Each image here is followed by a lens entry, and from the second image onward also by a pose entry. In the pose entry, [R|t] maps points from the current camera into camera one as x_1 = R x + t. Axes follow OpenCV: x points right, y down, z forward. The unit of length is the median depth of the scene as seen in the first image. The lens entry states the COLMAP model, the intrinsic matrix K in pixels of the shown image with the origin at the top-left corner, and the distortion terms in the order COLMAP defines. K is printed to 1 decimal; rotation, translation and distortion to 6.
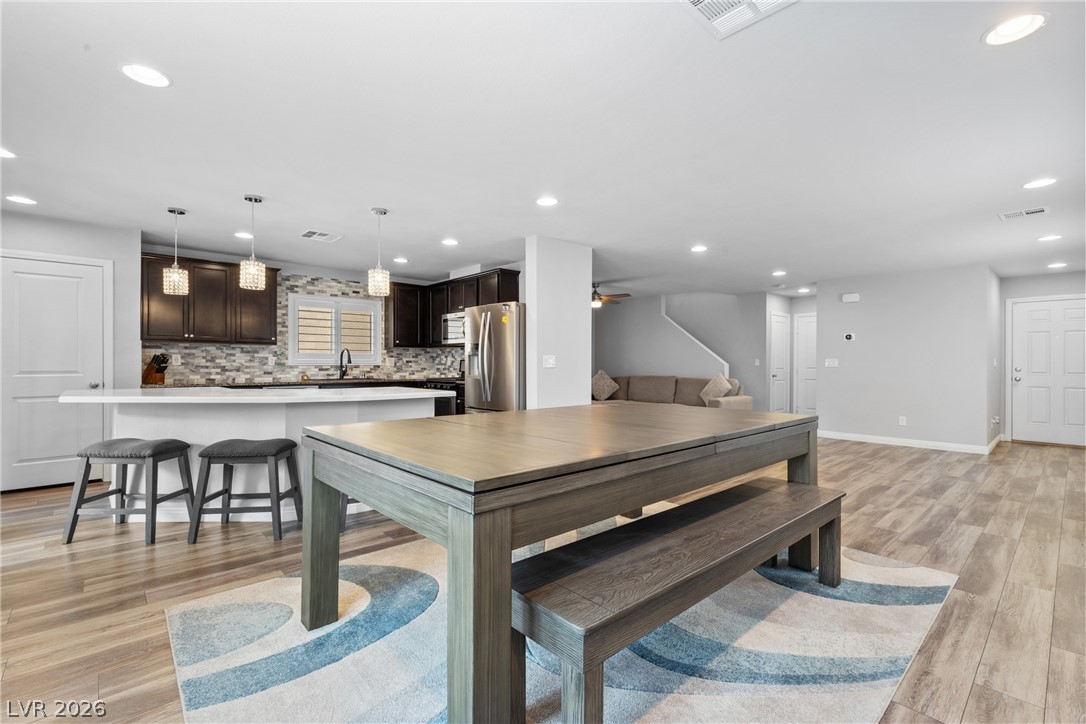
lens RADIAL K [[486.9, 0, 548.6], [0, 486.9, 362.5], [0, 0, 1]] dist [0.005226, -0.002020]
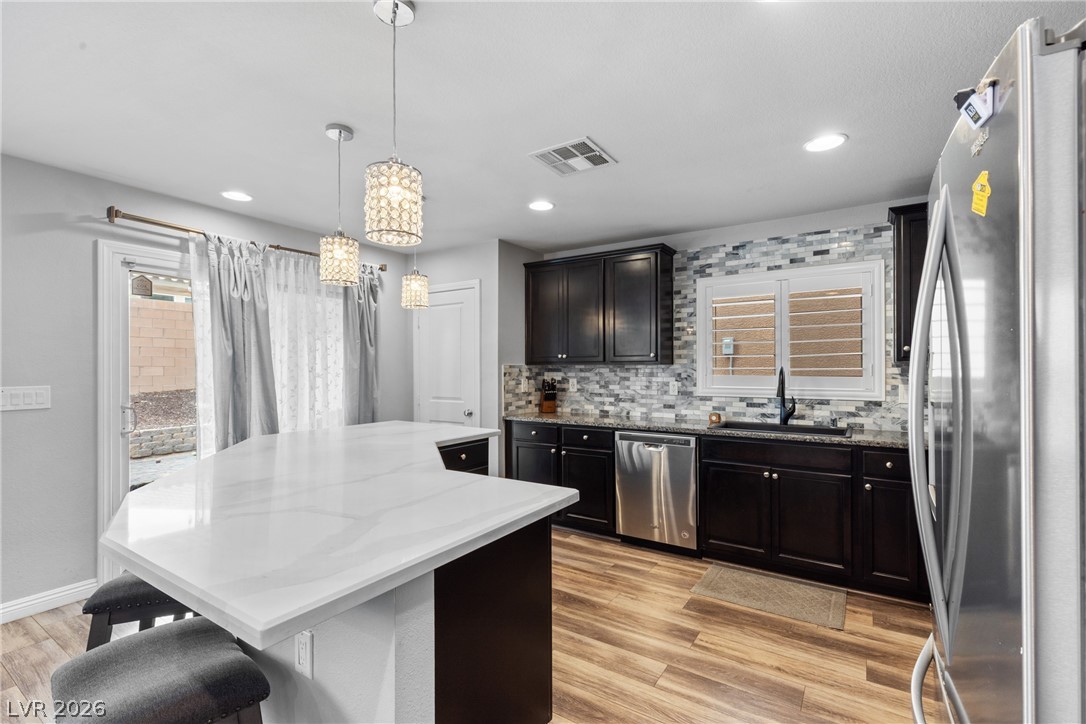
lens RADIAL K [[486.9, 0, 546.4], [0, 486.9, 368.3], [0, 0, 1]] dist [0.005226, -0.002020]
pose [[0.246822, -0.002269, -0.969058, 0.020376], [0.003449, 0.999993, -0.001463, -0.029085], [0.969055, -0.002981, 0.246828, 0.671691]]
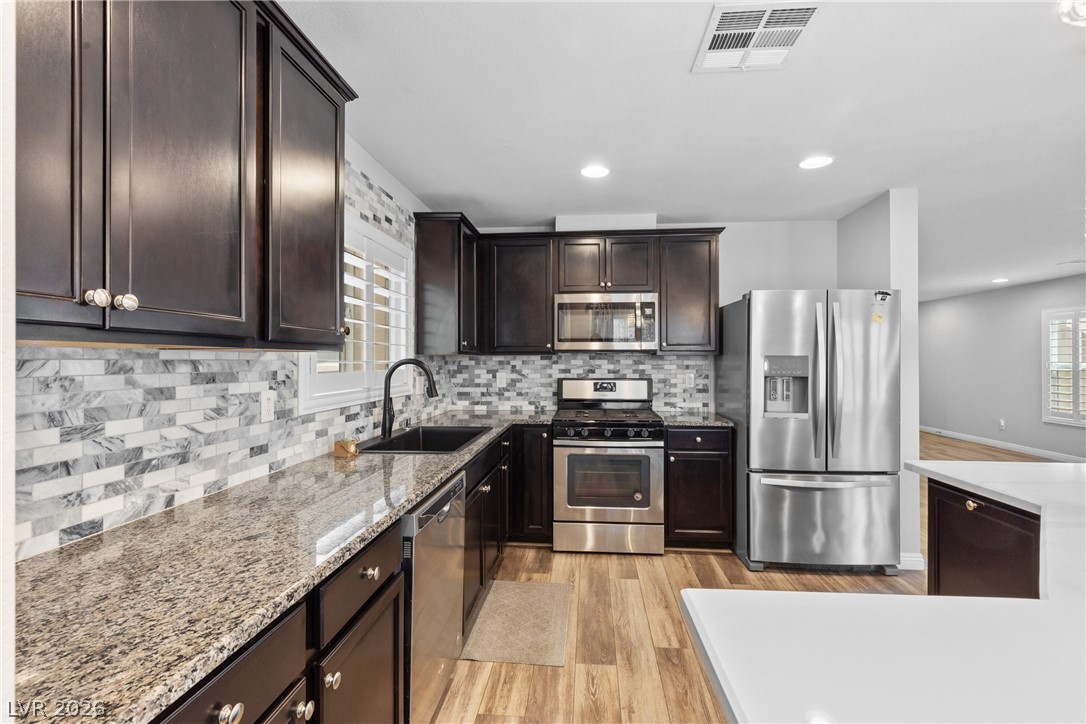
lens RADIAL K [[486.9, 0, 548.7], [0, 486.9, 357.0], [0, 0, 1]] dist [0.005226, -0.002020]
pose [[0.733876, 0.002330, 0.679280, -0.638233], [0.001281, 0.999988, -0.004814, -0.029942], [-0.679283, 0.004403, 0.733864, 0.675385]]
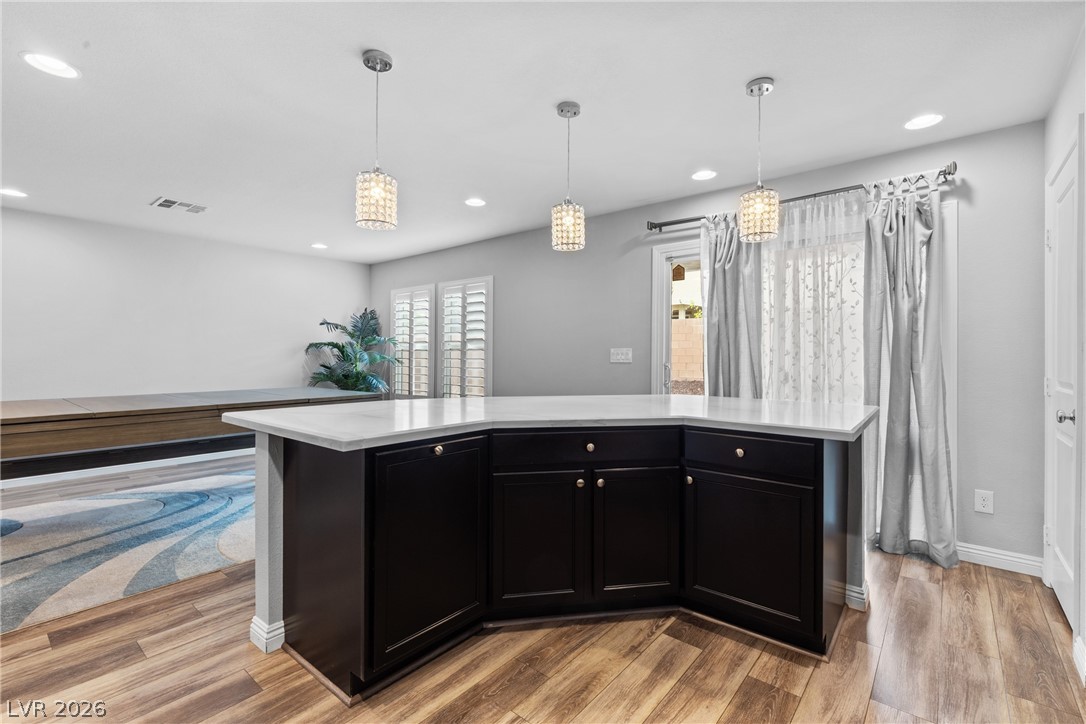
lens RADIAL K [[486.9, 0, 549.7], [0, 486.9, 355.9], [0, 0, 1]] dist [0.005226, -0.002020]
pose [[-0.990184, -0.007393, -0.139572, -0.299607], [-0.007142, 0.999972, -0.002298, -0.003292], [0.139585, -0.001279, -0.990209, 1.005995]]
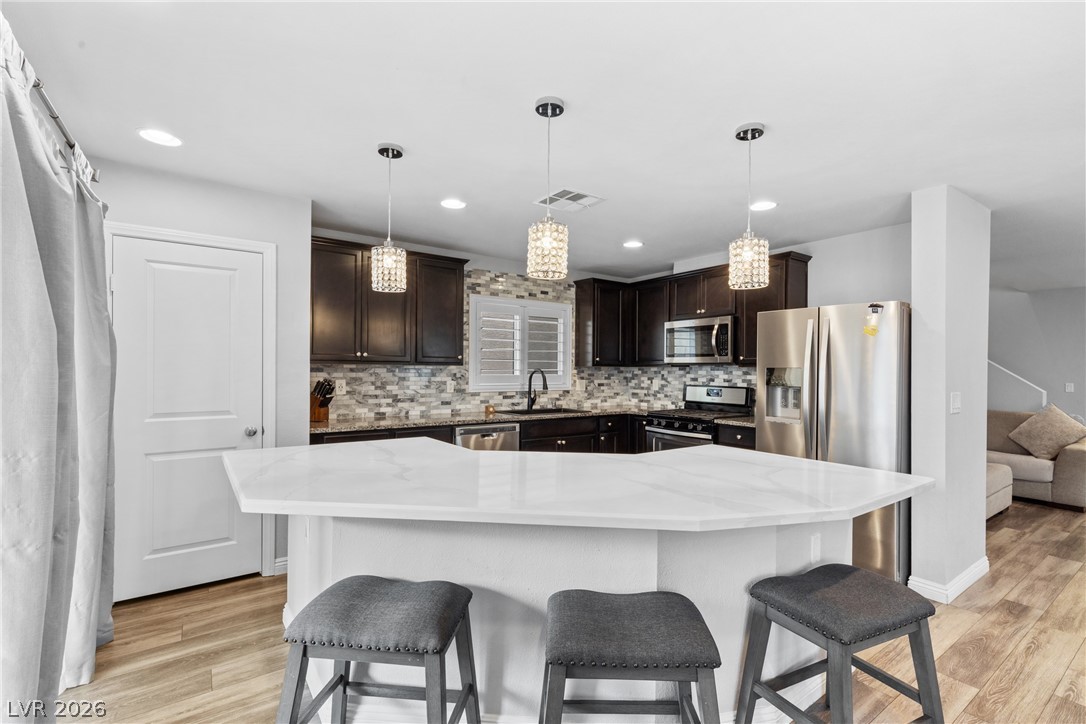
lens RADIAL K [[486.9, 0, 545.9], [0, 486.9, 369.9], [0, 0, 1]] dist [0.005226, -0.002020]
pose [[0.992236, 0.006871, -0.124180, -0.332770], [-0.006639, 0.999975, 0.002284, -0.030708], [0.124193, -0.001442, 0.992257, 0.289131]]
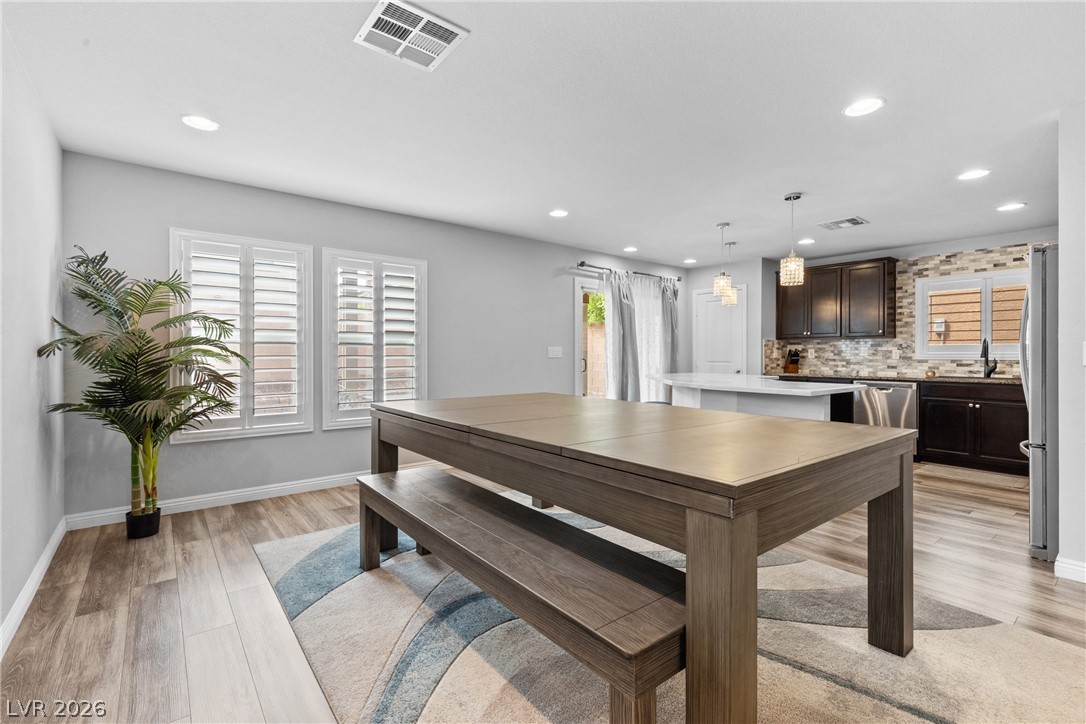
lens RADIAL K [[486.9, 0, 543.6], [0, 486.9, 356.0], [0, 0, 1]] dist [0.005226, -0.002020]
pose [[-0.071031, 0.000028, -0.997474, 0.421281], [-0.002291, 0.999997, 0.000192, 0.001238], [0.997471, 0.002299, -0.071031, 0.384829]]
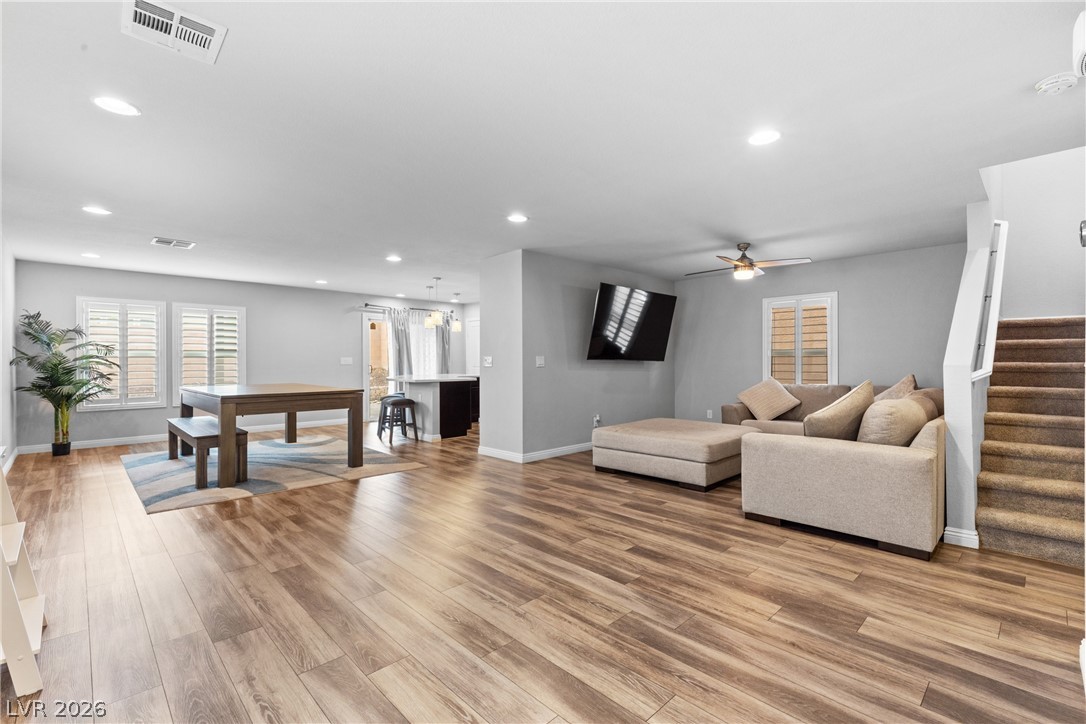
lens RADIAL K [[486.9, 0, 547.8], [0, 486.9, 360.0], [0, 0, 1]] dist [0.005226, -0.002020]
pose [[0.032462, -0.005123, -0.999460, 0.971474], [0.002575, 0.999984, -0.005042, -0.000088], [0.999470, -0.002410, 0.032475, 0.892250]]
